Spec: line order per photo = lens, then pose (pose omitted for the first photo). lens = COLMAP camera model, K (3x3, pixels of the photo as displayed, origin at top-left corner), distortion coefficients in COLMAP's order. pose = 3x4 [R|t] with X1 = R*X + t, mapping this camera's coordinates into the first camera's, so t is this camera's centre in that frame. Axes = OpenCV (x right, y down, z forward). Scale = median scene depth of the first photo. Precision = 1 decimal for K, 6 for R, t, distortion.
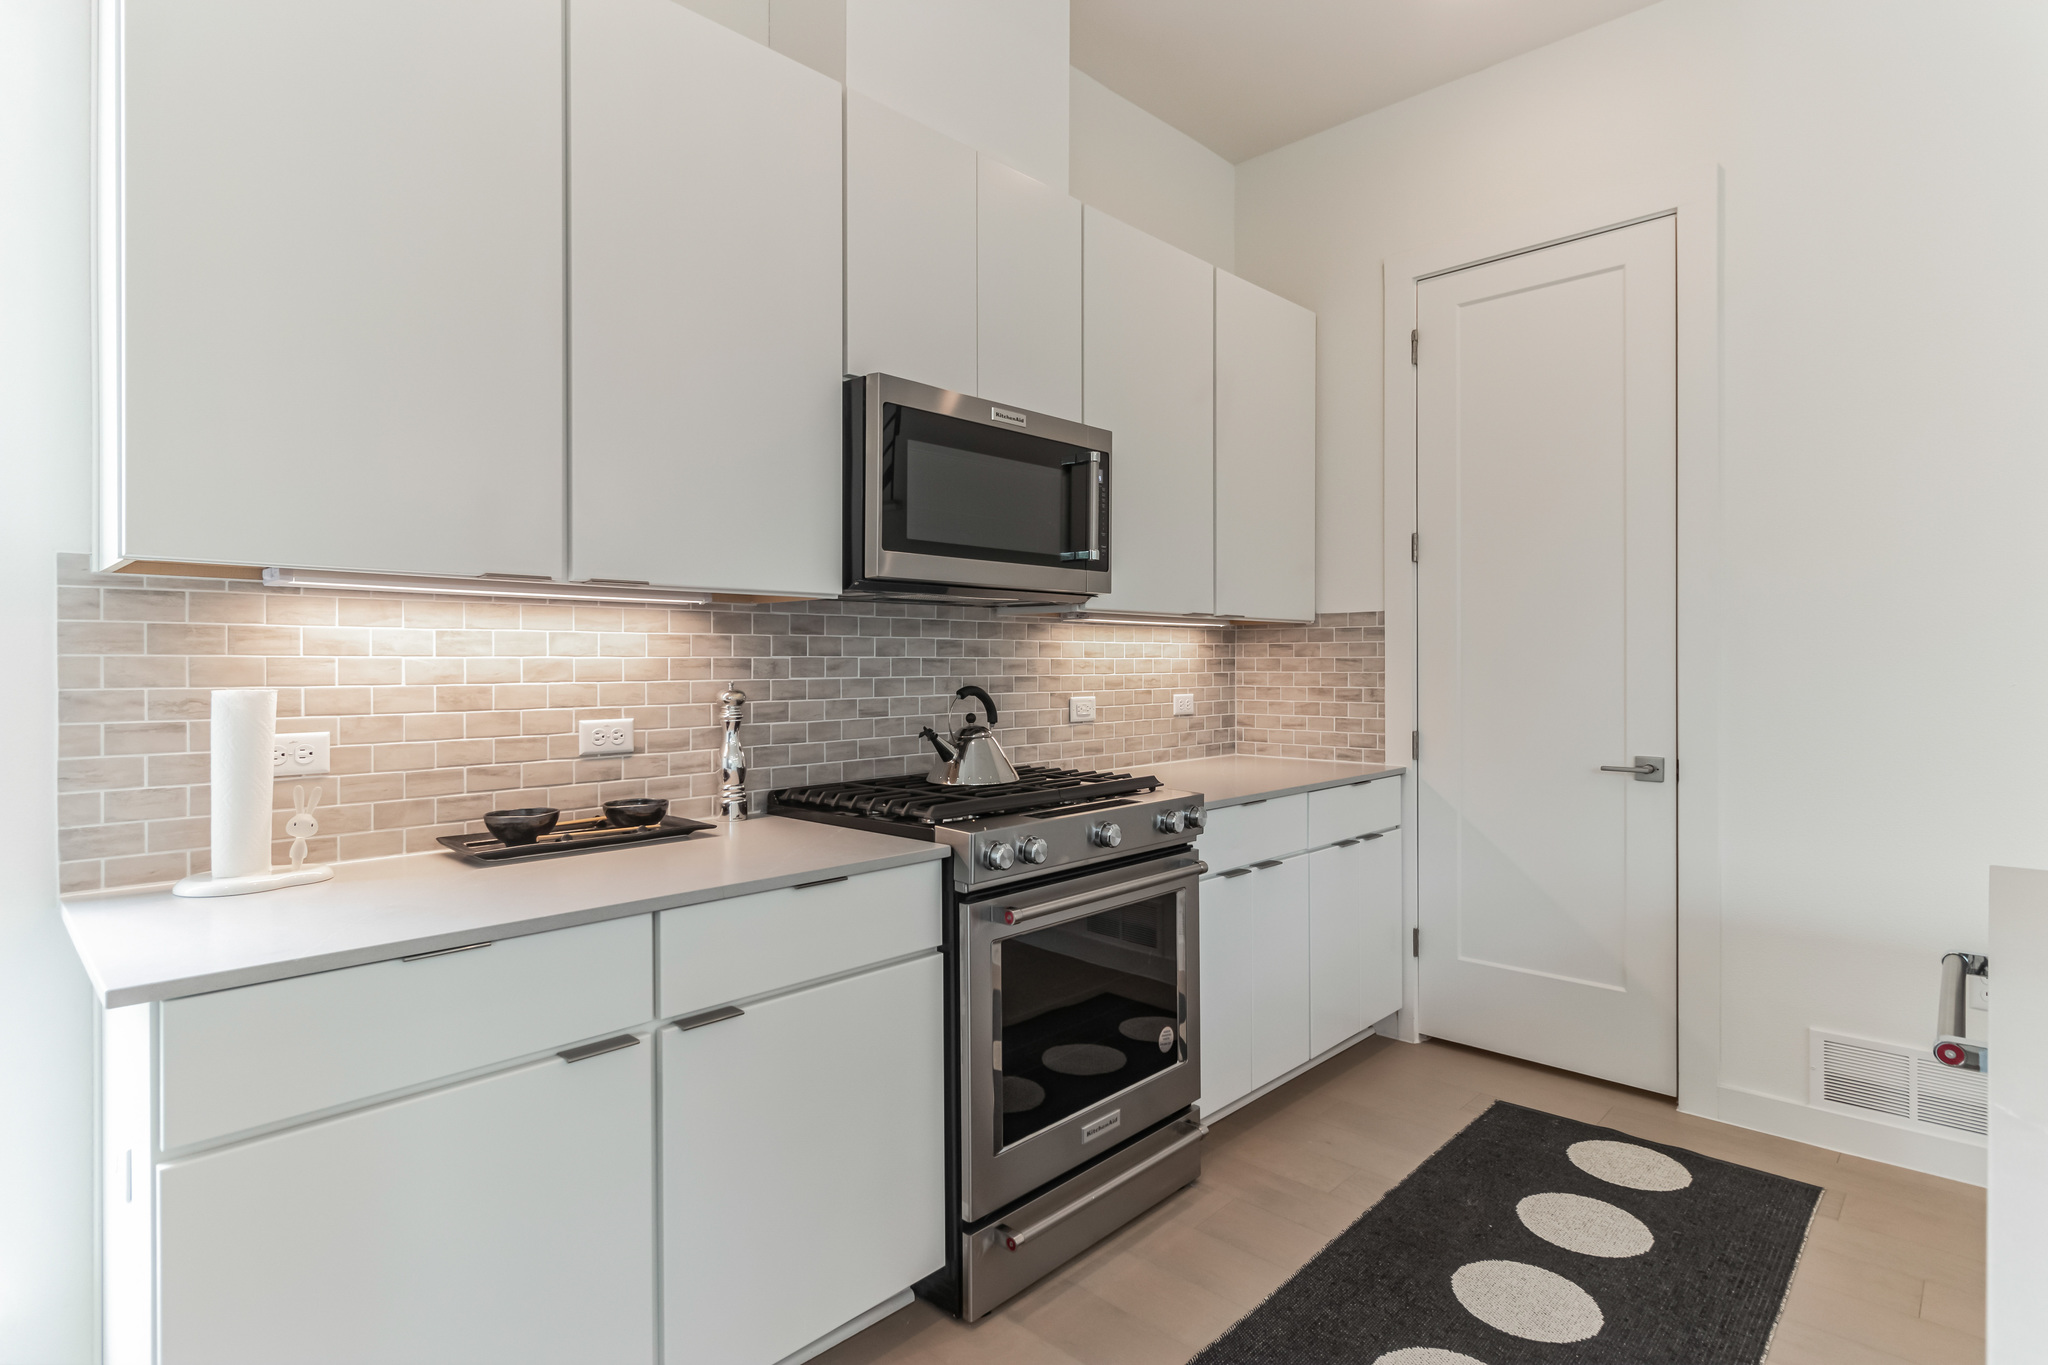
lens RADIAL K [[1041.4, 0, 1022.6], [0, 1041.4, 670.2], [0, 0, 1]] dist [-0.000126, -0.000009]
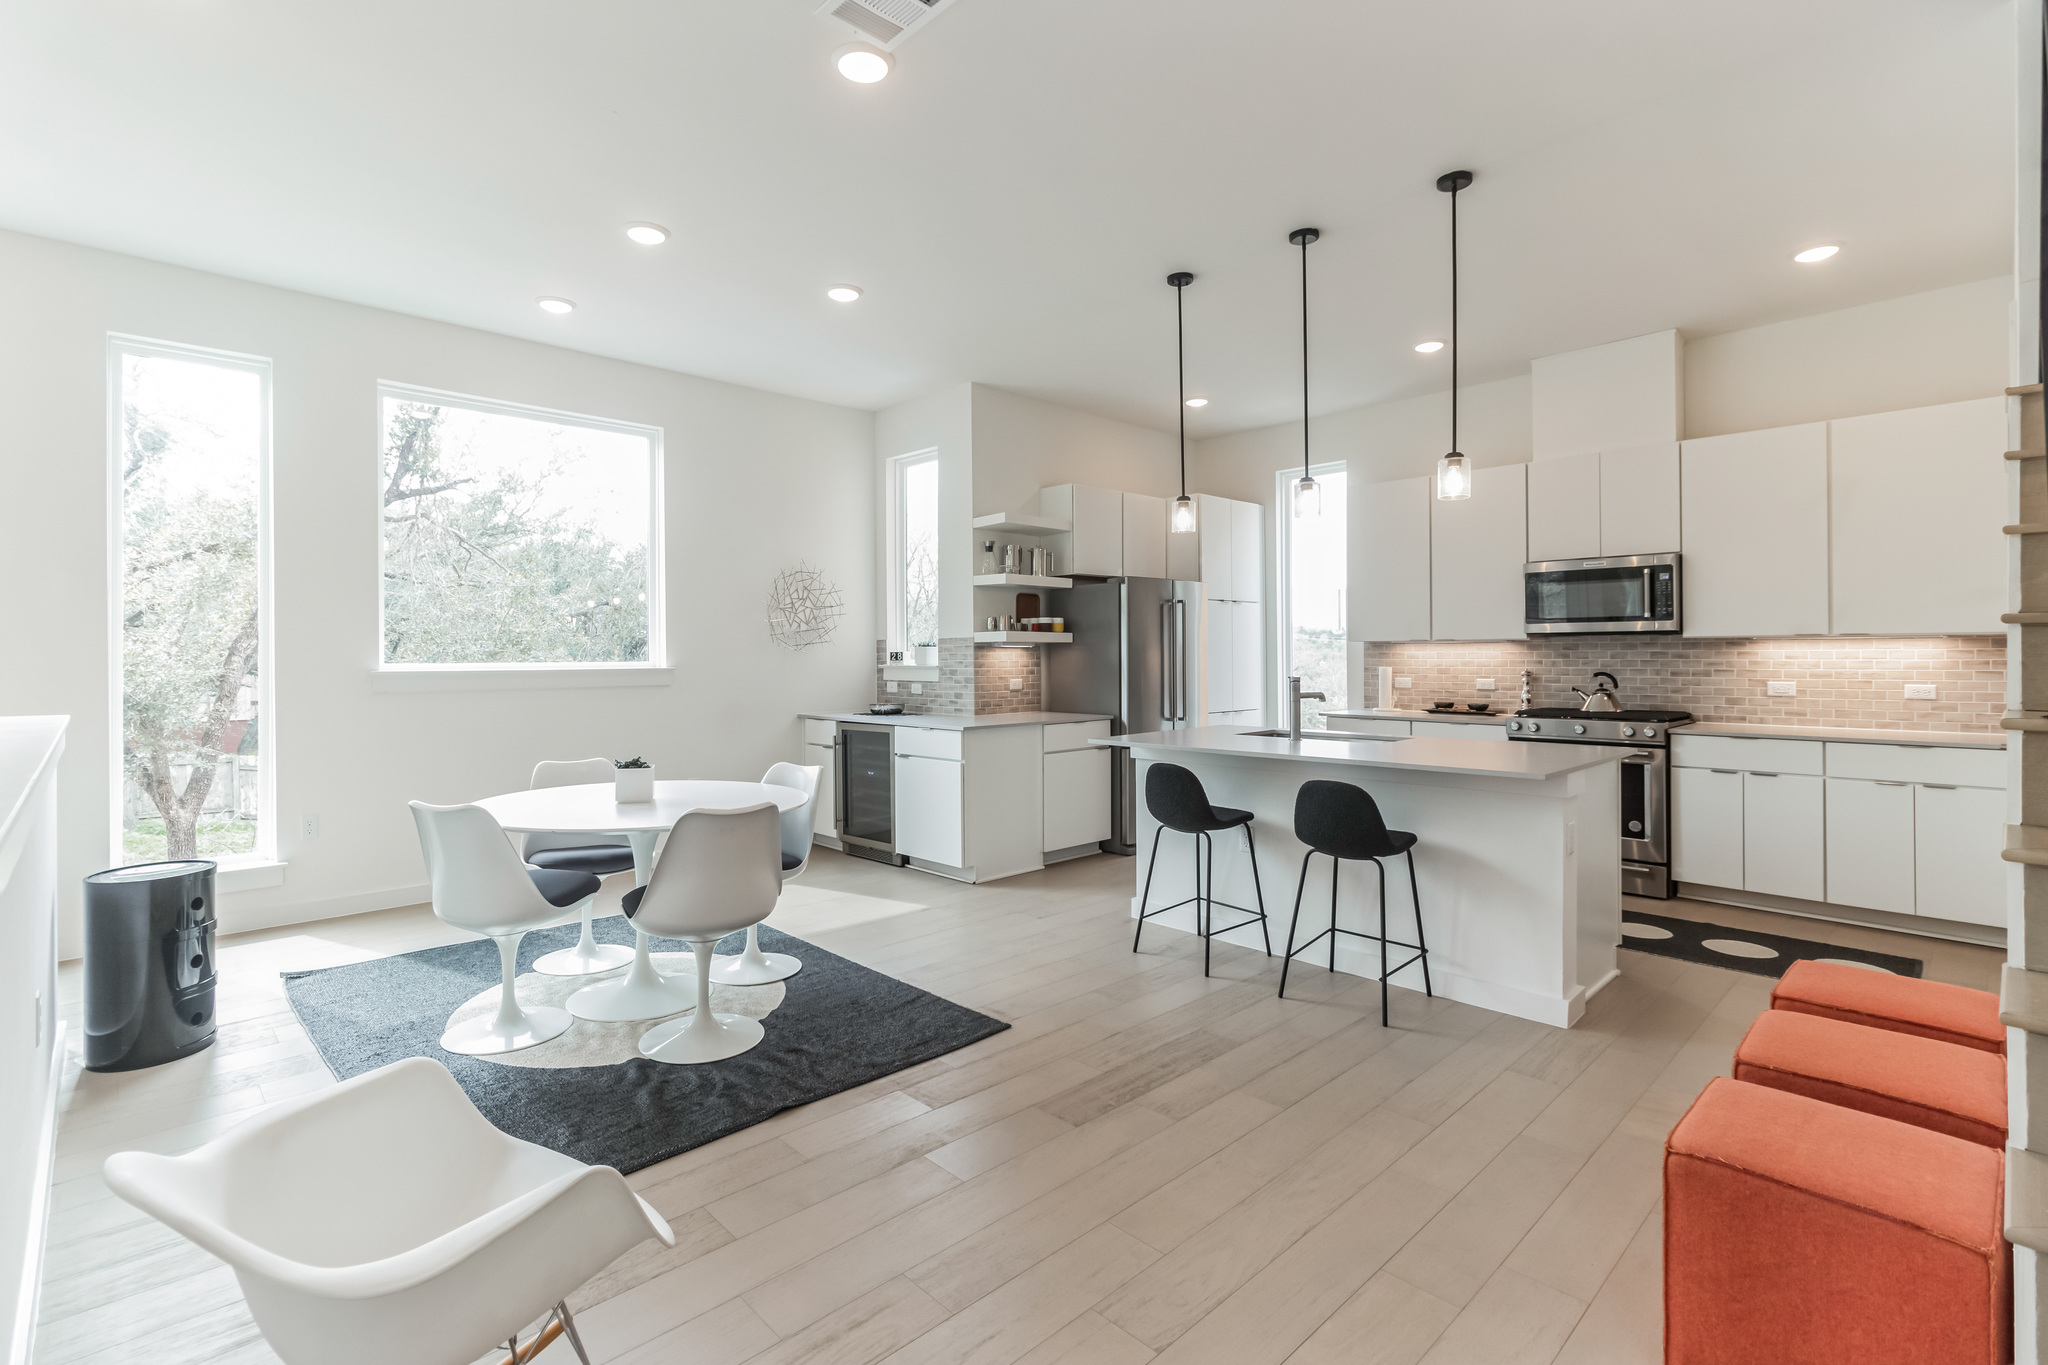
lens RADIAL K [[962.1, 0, 1022.8], [0, 962.1, 665.7], [0, 0, 1]] dist [0.000161, 0.000008]
pose [[-0.040097, 0.010297, -0.999143, 2.027733], [-0.006496, 0.999923, 0.010566, -0.012091], [0.999175, 0.006914, -0.040027, -0.233261]]
